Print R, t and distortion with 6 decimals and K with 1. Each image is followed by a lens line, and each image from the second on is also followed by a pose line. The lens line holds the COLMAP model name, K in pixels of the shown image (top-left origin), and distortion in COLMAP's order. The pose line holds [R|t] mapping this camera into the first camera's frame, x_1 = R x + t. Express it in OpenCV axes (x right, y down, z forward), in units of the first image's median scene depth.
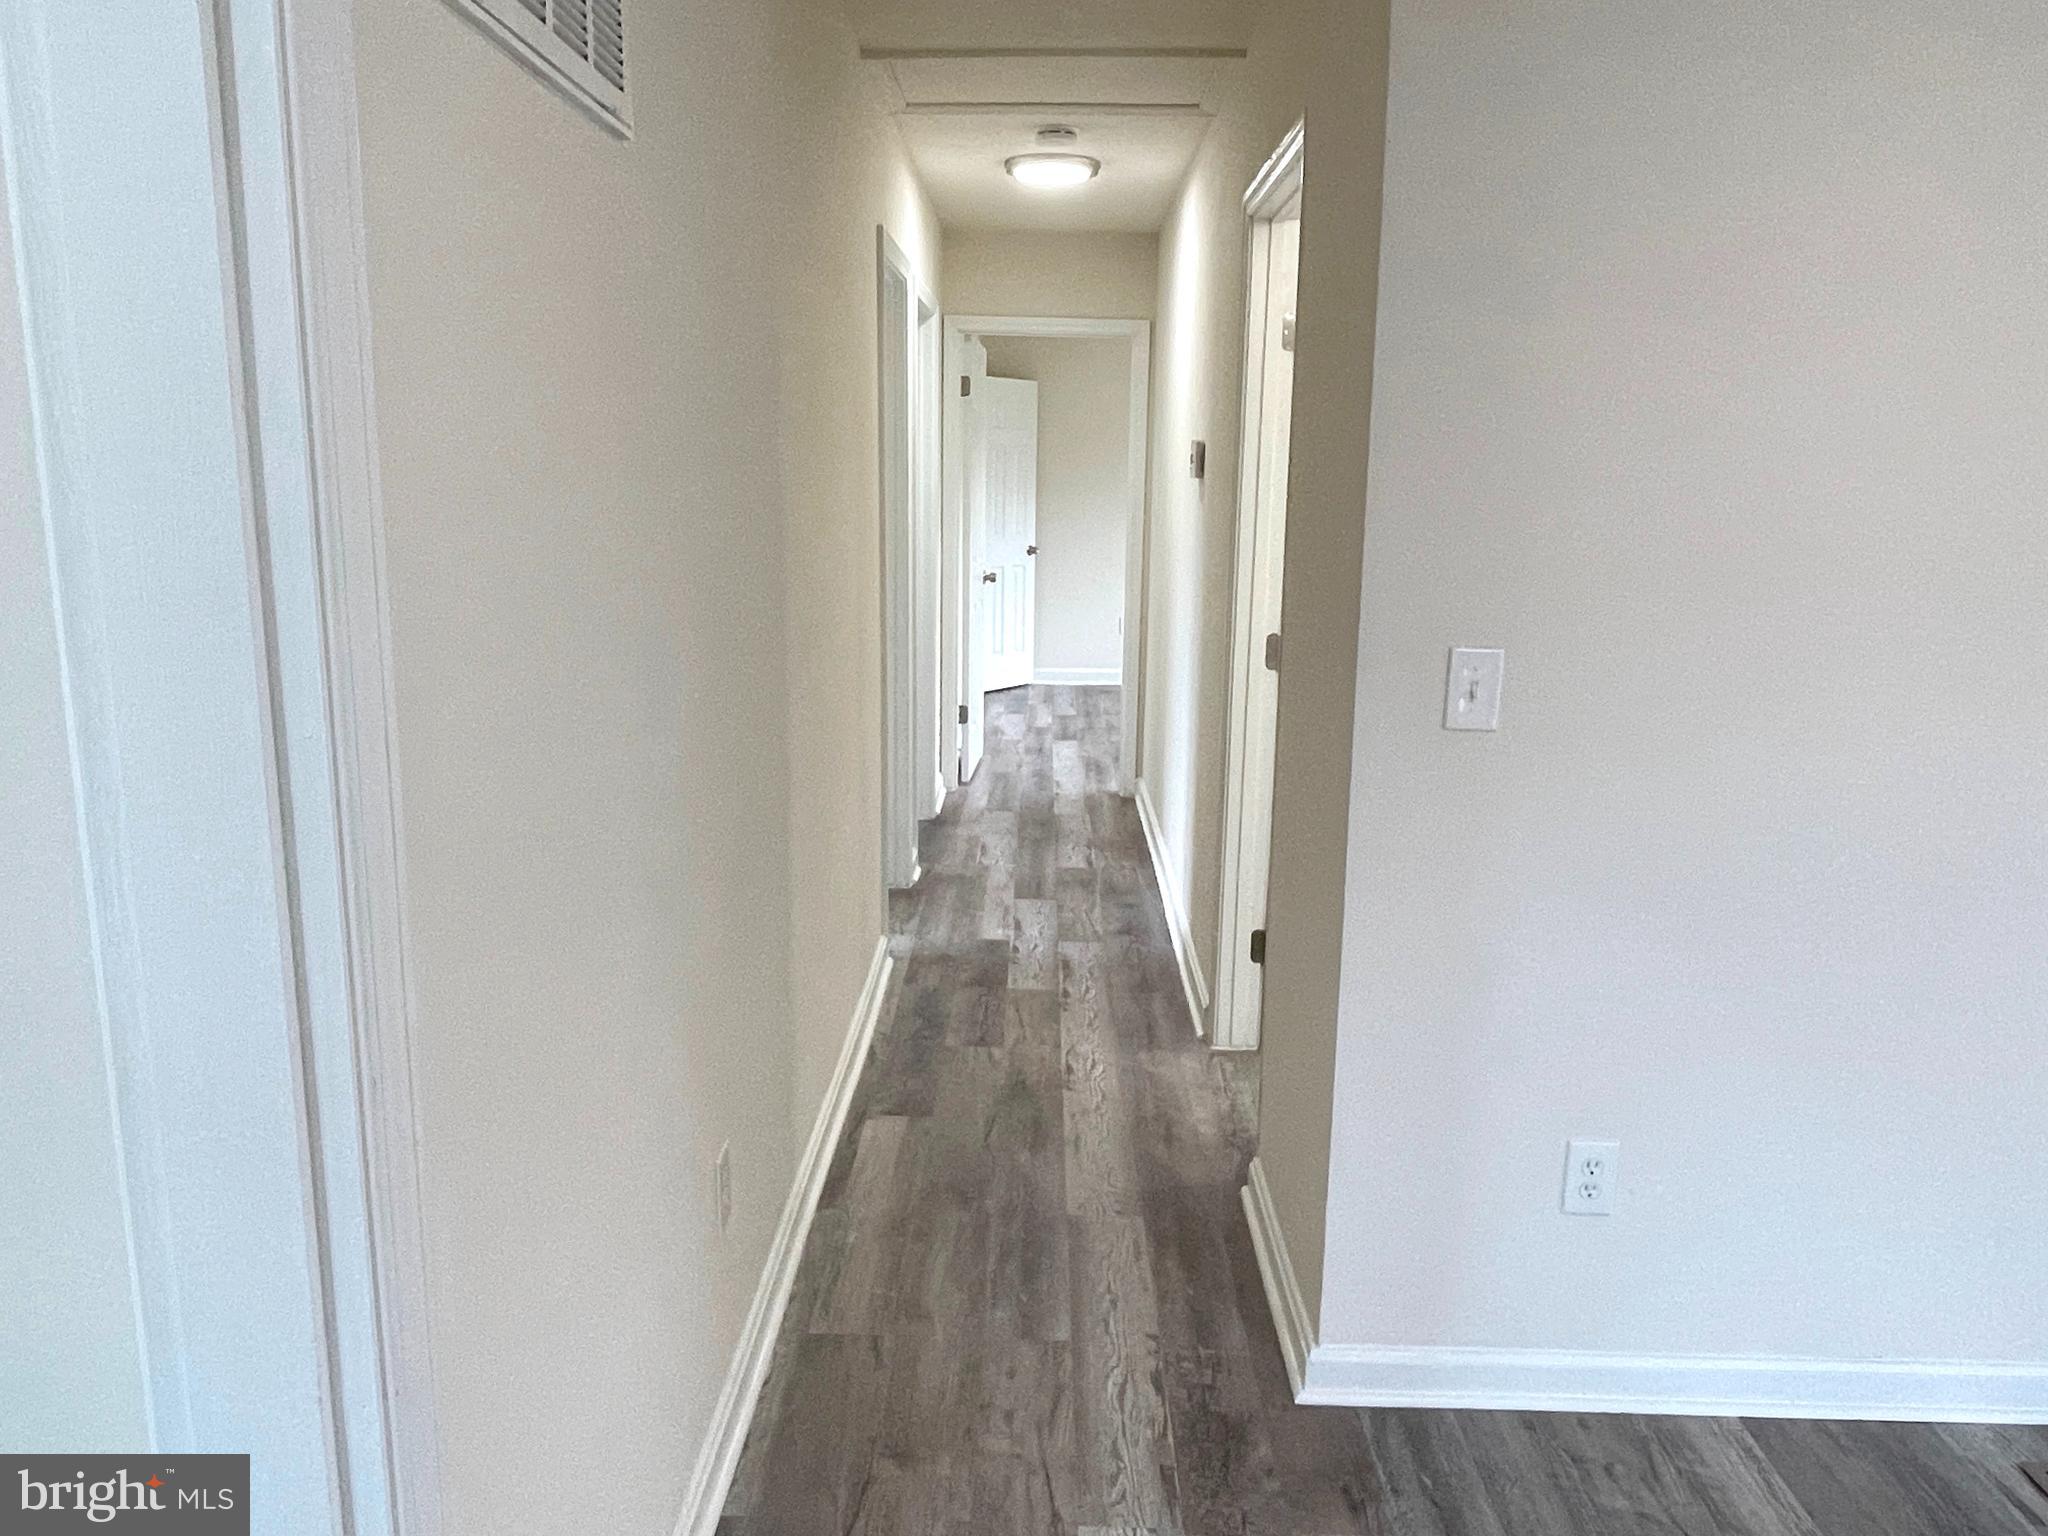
lens RADIAL K [[1416.1, 0, 1030.4], [0, 1416.1, 765.8], [0, 0, 1]] dist [-0.000129, 0.000095]
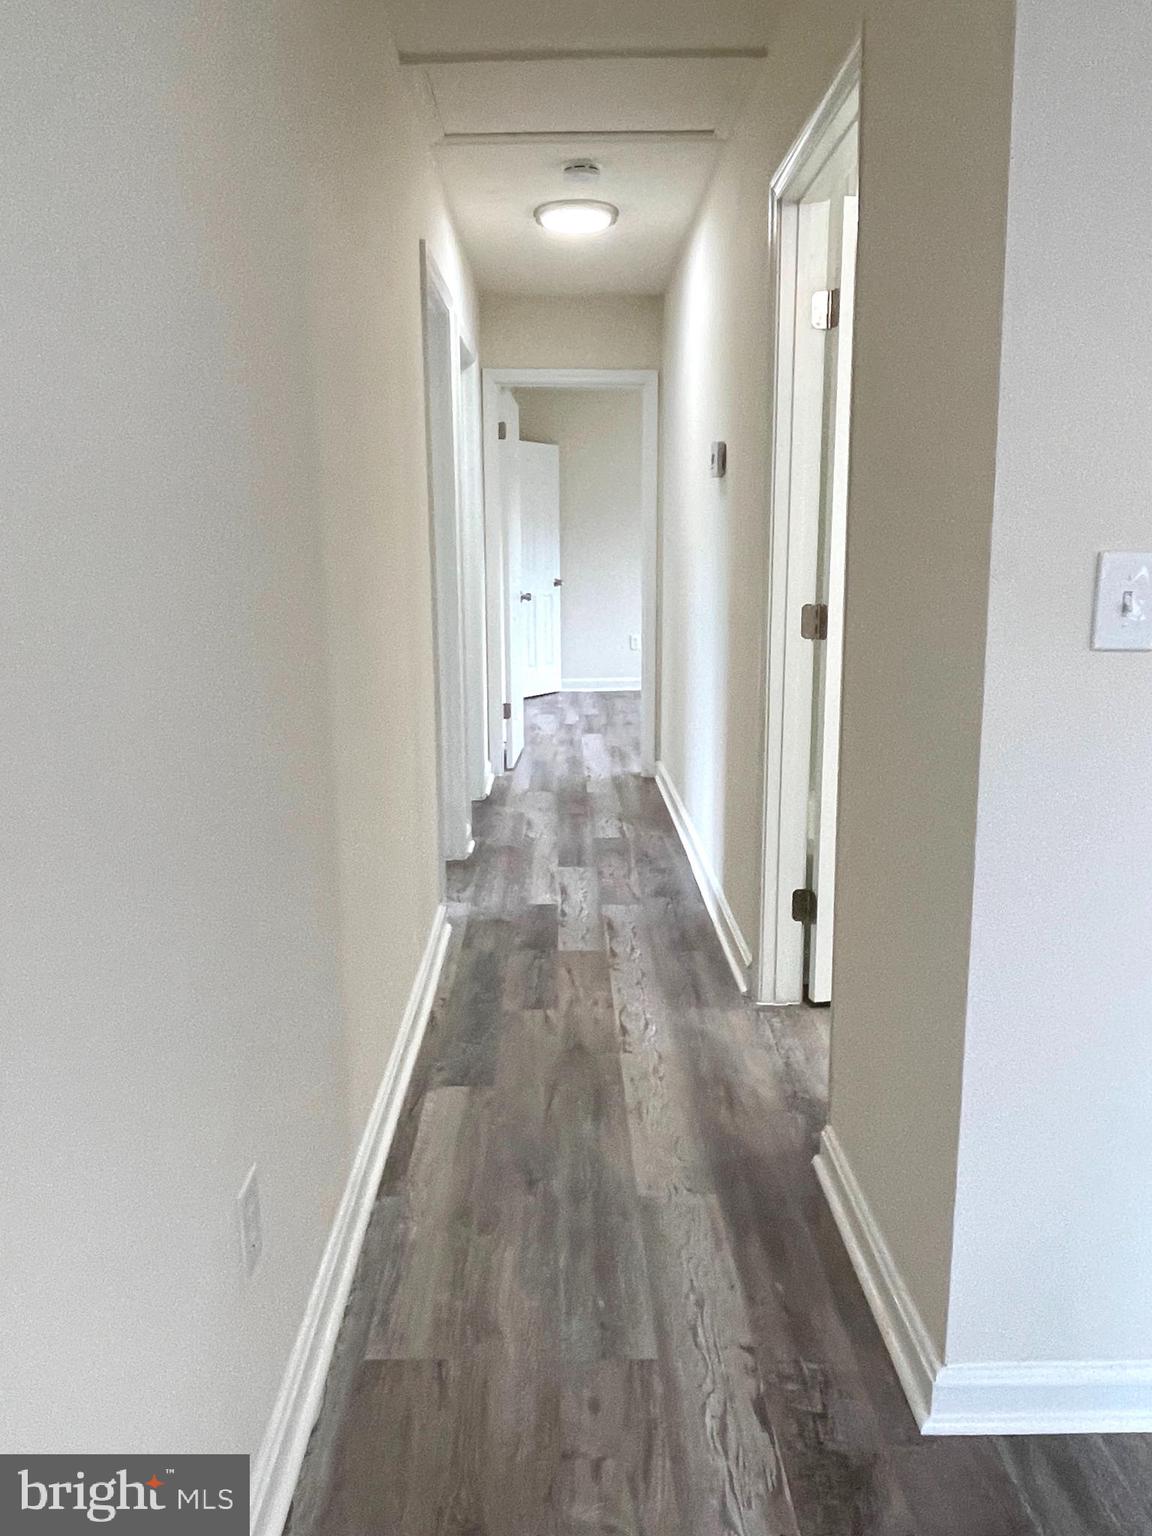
lens RADIAL K [[1079.2, 0, 569.3], [0, 1079.2, 747.6], [0, 0, 1]] dist [-0.025977, -0.000500]
pose [[0.999552, -0.026671, 0.013563, -0.016959], [0.026876, 0.999523, -0.015220, 0.018341], [-0.013151, 0.015578, 0.999792, 0.205030]]
